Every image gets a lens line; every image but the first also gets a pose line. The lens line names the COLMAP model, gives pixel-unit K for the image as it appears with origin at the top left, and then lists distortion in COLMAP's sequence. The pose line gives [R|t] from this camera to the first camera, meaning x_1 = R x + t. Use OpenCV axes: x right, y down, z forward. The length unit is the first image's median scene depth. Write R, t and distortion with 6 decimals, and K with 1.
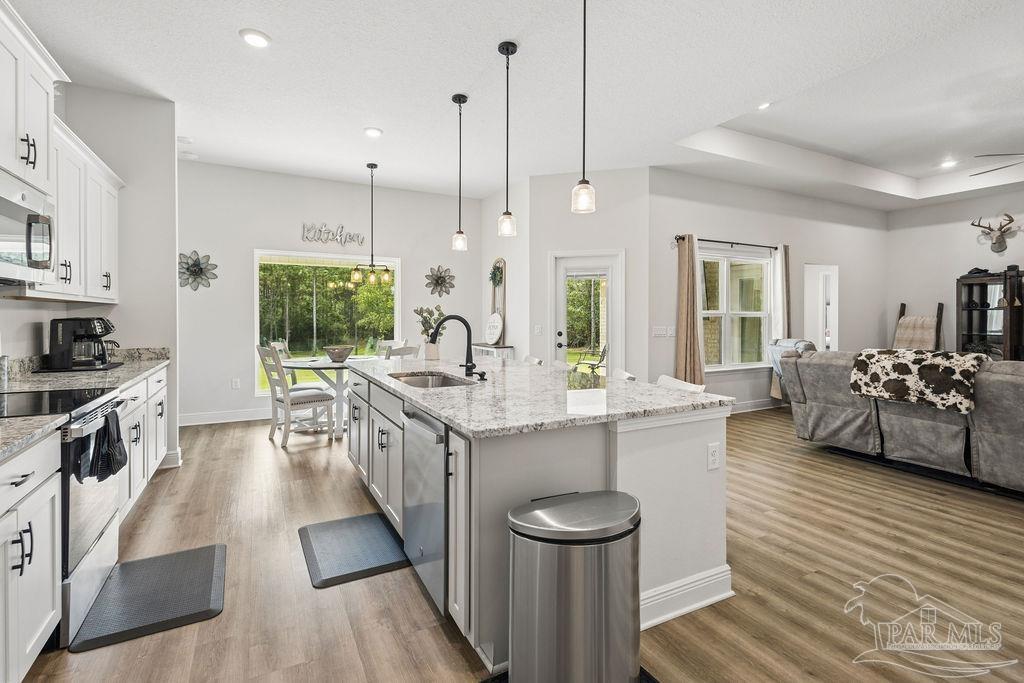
lens RADIAL K [[485.4, 0, 517.9], [0, 485.4, 345.3], [0, 0, 1]] dist [-0.000244, 0.000542]
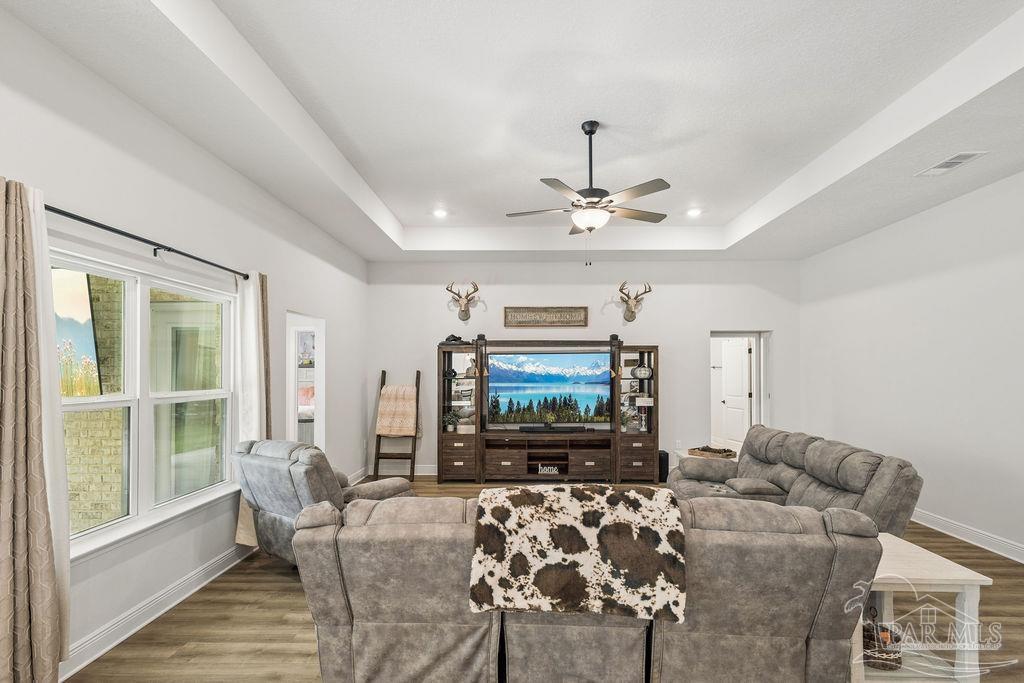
lens RADIAL K [[495.9, 0, 516.2], [0, 495.9, 347.3], [0, 0, 1]] dist [0.002514, -0.000048]
pose [[0.508312, 0.042099, 0.860143, 0.335167], [0.054100, 0.995271, -0.080684, -0.093567], [-0.859472, 0.087546, 0.503630, 0.751907]]
